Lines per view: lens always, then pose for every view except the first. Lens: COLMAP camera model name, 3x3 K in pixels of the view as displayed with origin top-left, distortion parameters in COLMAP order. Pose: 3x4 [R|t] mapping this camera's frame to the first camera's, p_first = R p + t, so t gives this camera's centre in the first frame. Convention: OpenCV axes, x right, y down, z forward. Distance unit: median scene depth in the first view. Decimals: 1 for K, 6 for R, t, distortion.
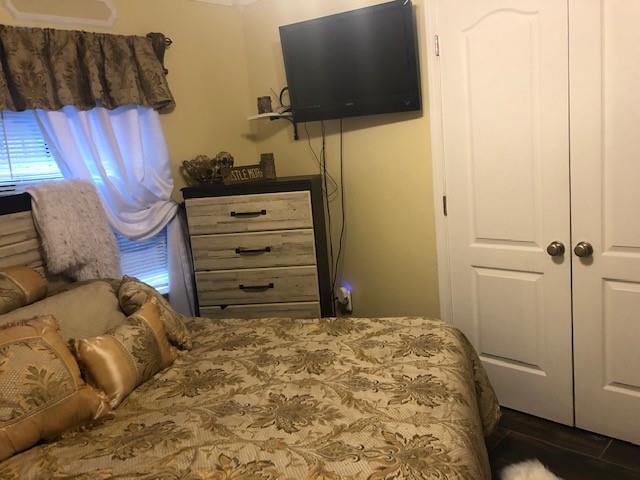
lens RADIAL K [[526.0, 0, 320.0], [0, 526.0, 239.3], [0, 0, 1]] dist [0.036558, -0.027174]
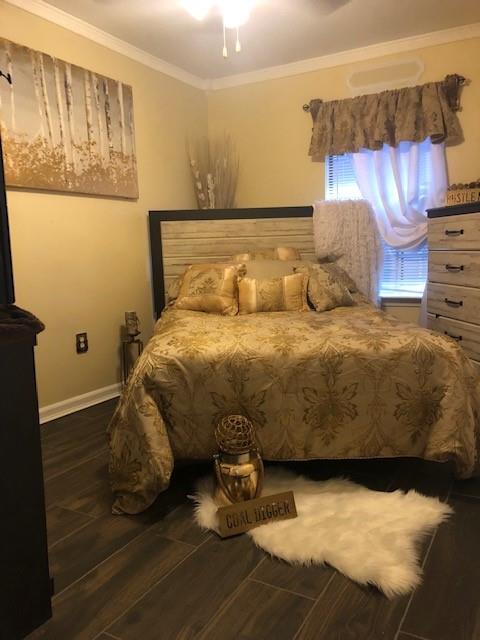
lens RADIAL K [[526.0, 0, 239.9], [0, 526.0, 321.1], [0, 0, 1]] dist [0.036558, -0.027174]
pose [[0.243625, 0.206641, -0.947600, 0.829263], [-0.162725, 0.971898, 0.170103, 0.014904], [0.956121, 0.112756, 0.270405, 0.298873]]
